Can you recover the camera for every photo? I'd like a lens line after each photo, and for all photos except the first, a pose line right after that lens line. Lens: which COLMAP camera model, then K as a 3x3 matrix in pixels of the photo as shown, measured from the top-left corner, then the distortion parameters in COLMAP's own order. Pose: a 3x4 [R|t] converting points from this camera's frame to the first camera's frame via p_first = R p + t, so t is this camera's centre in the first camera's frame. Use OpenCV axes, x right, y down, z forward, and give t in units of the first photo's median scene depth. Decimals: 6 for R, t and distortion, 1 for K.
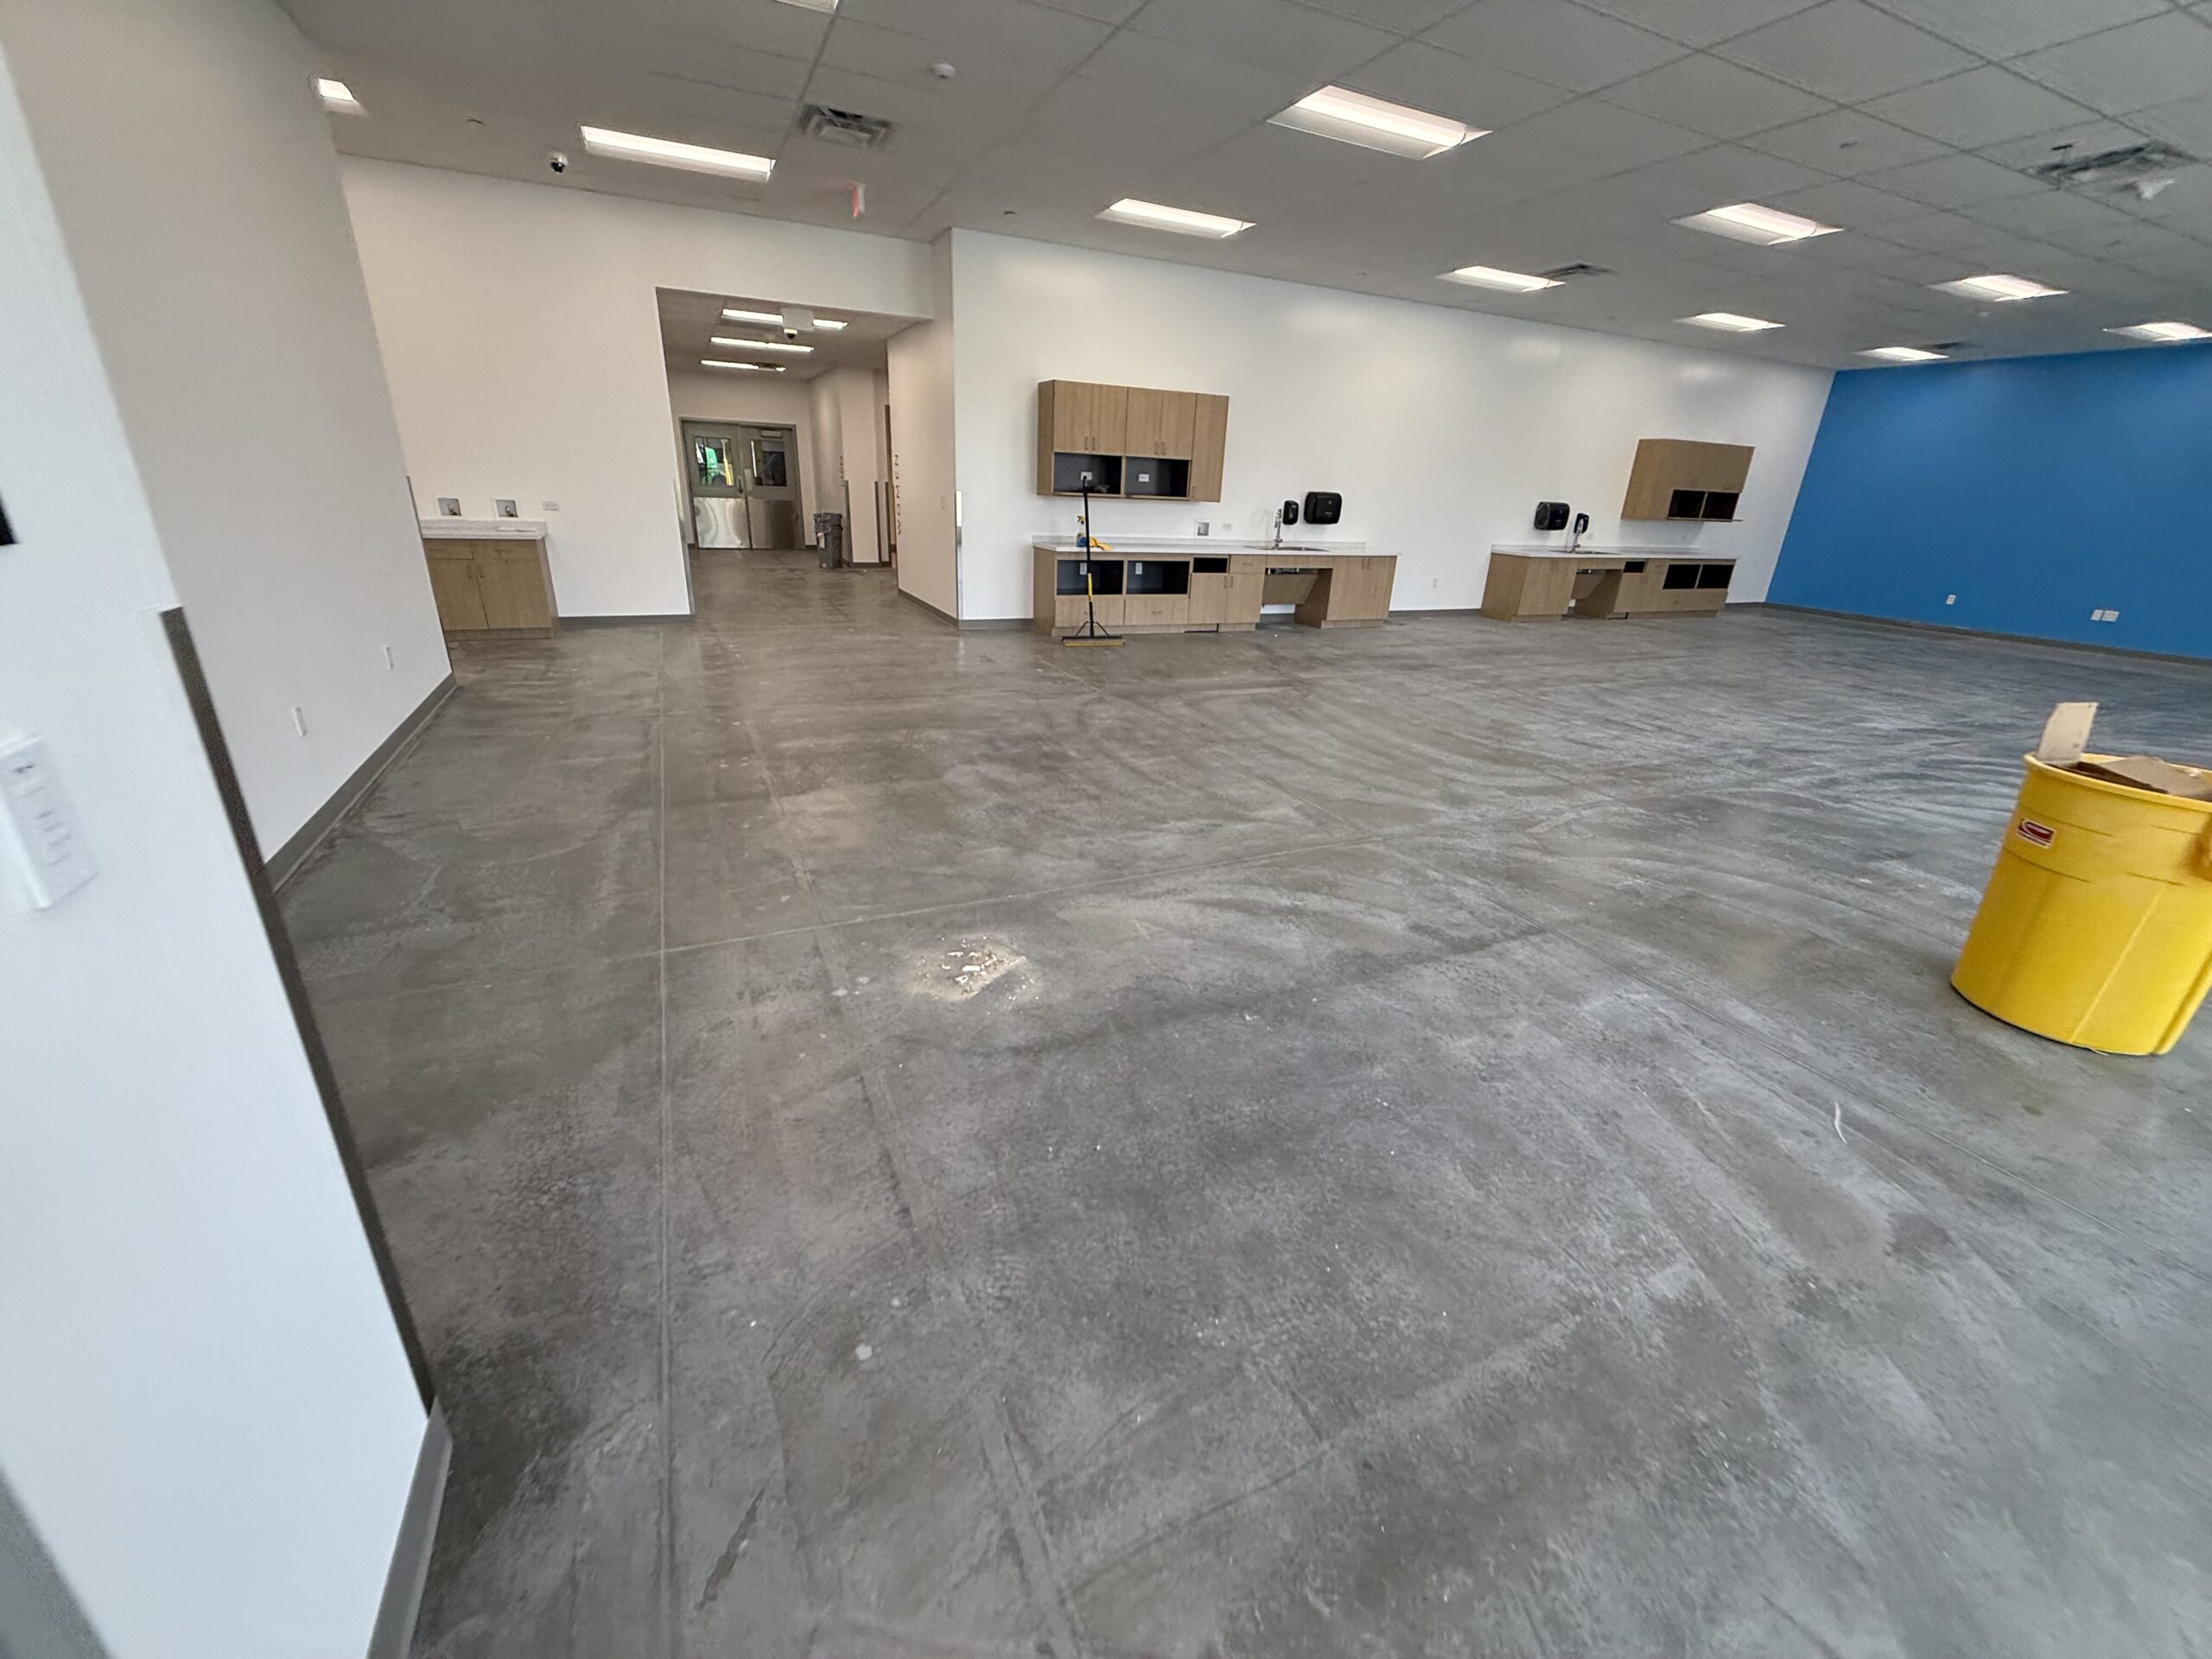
lens RADIAL K [[886.8, 0, 1100.4], [0, 886.8, 834.3], [0, 0, 1]] dist [0.002803, 0.000612]
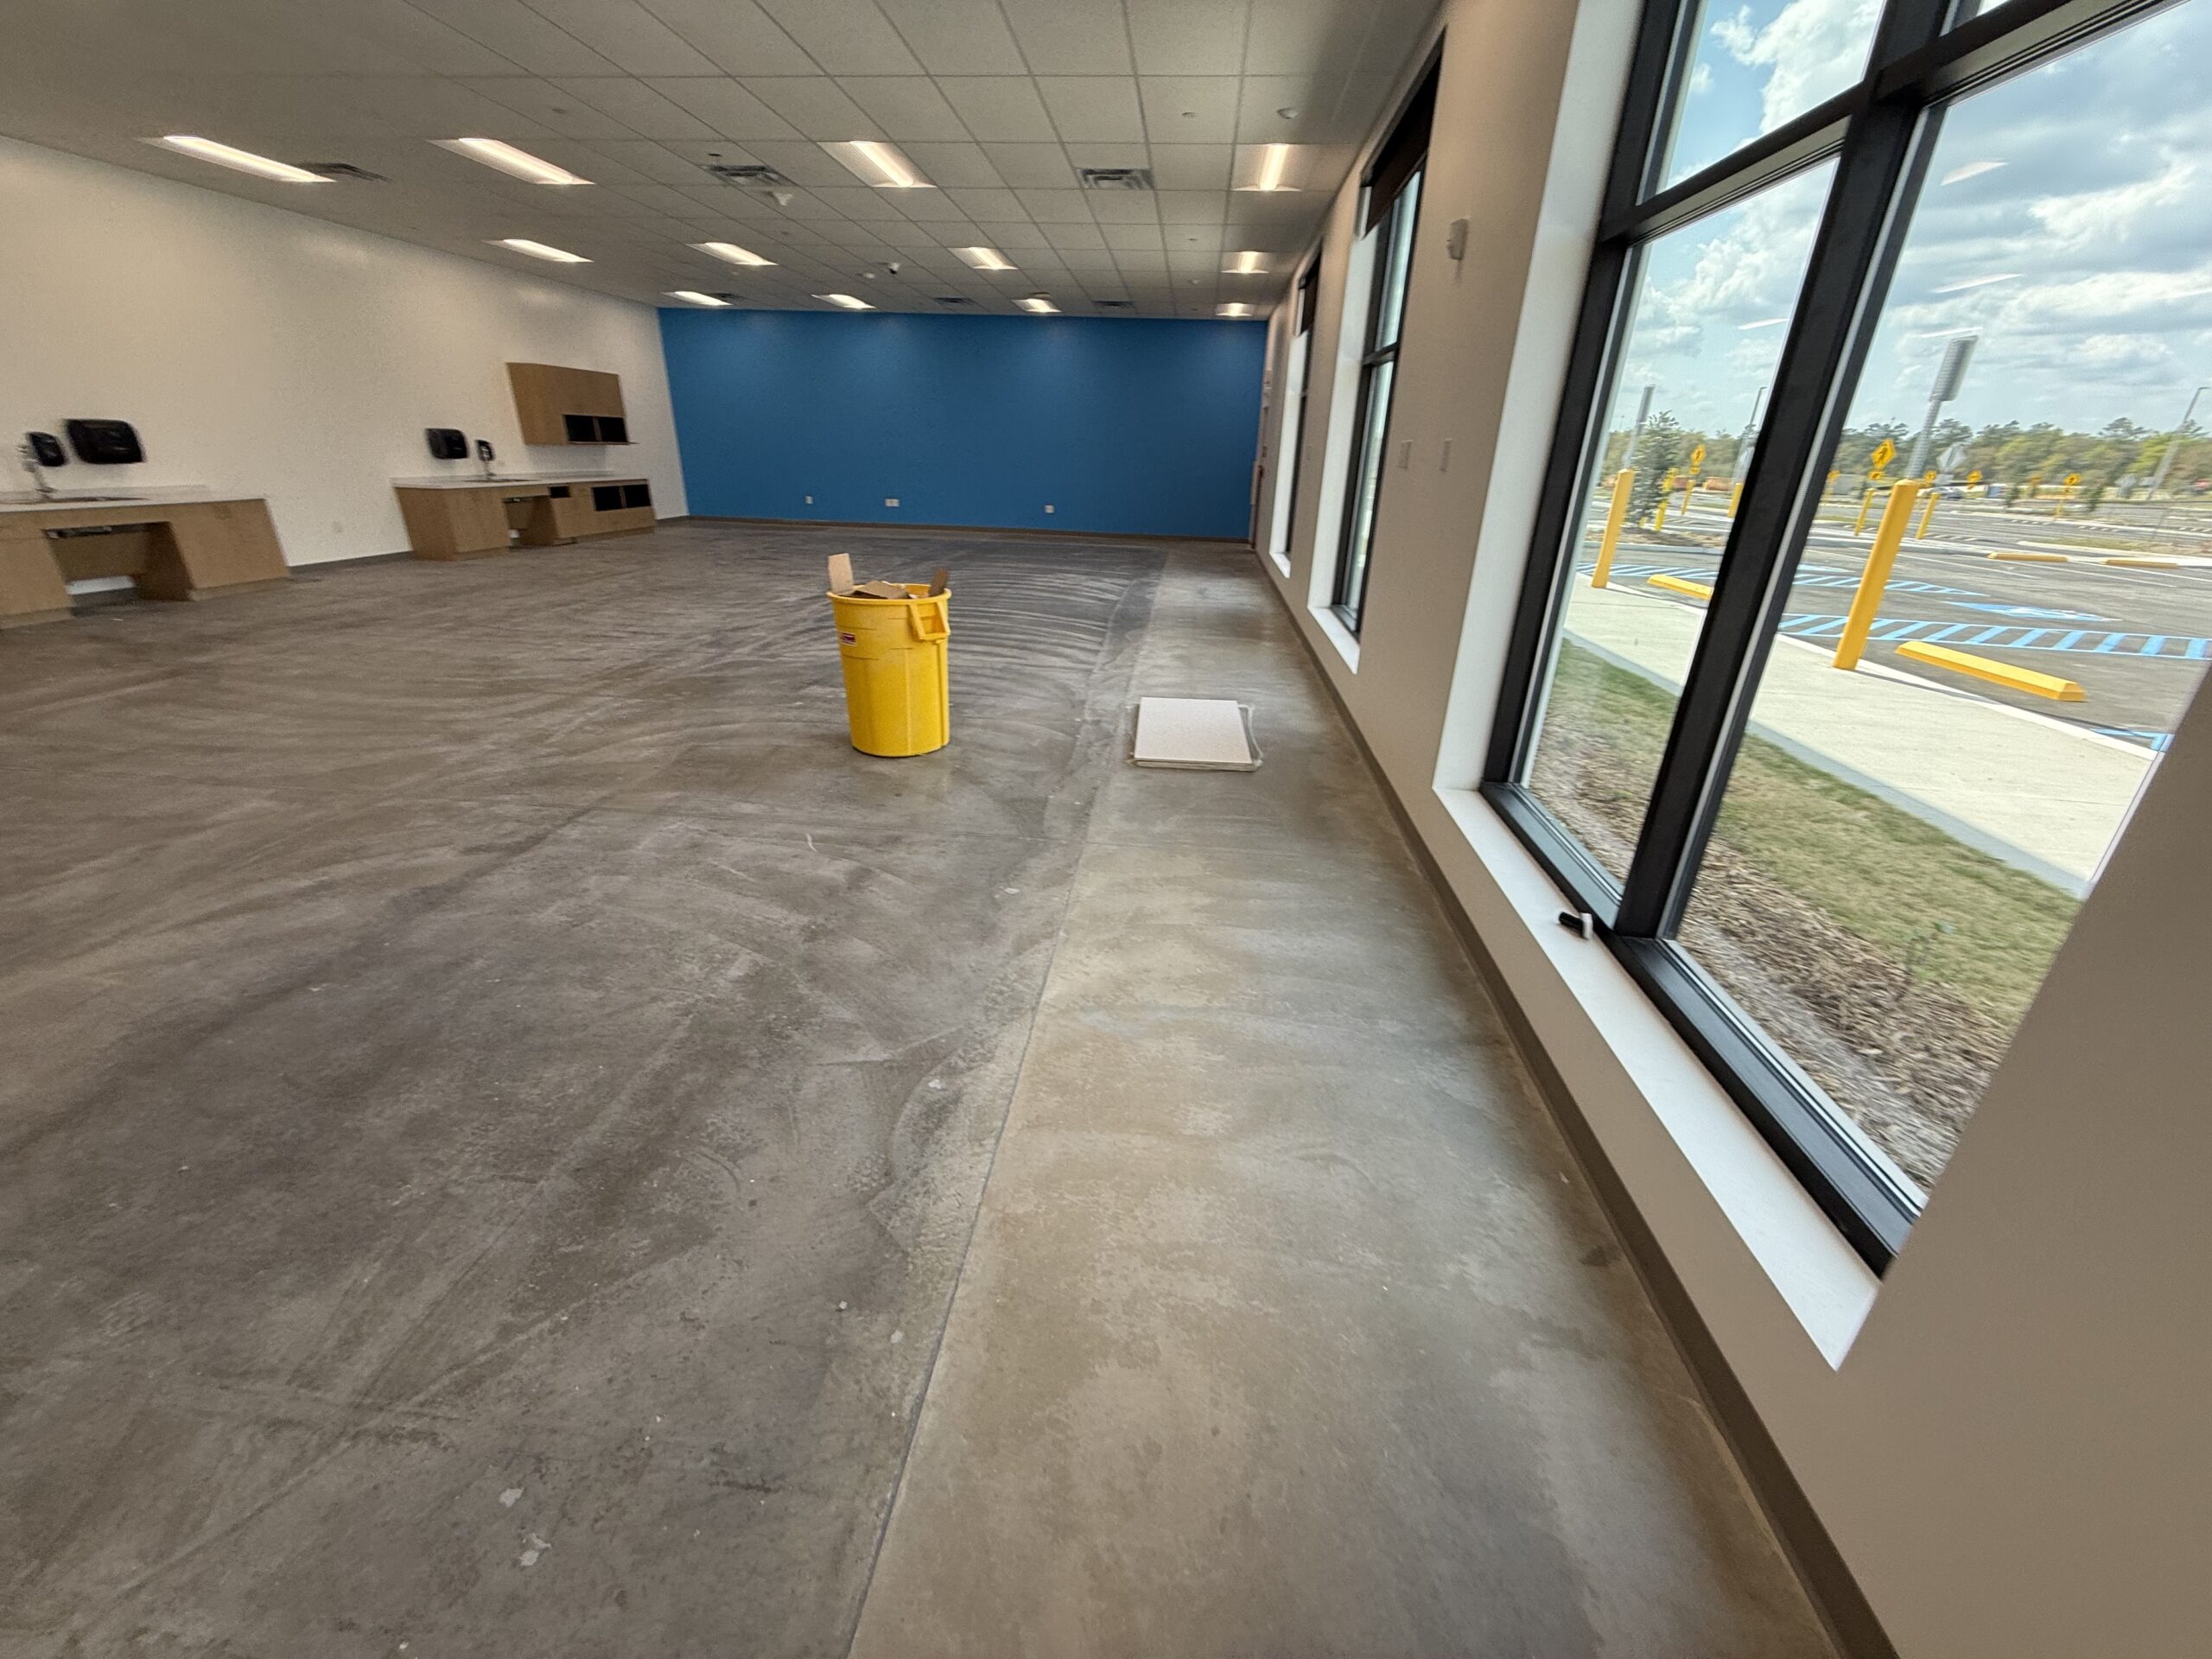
lens RADIAL K [[886.8, 0, 1099.7], [0, 886.8, 825.9], [0, 0, 1]] dist [0.002803, 0.000612]
pose [[0.513434, -0.366885, 0.775745, -0.047890], [0.315687, 0.921357, 0.226811, 0.056430], [-0.797952, 0.128440, 0.588877, -0.160572]]
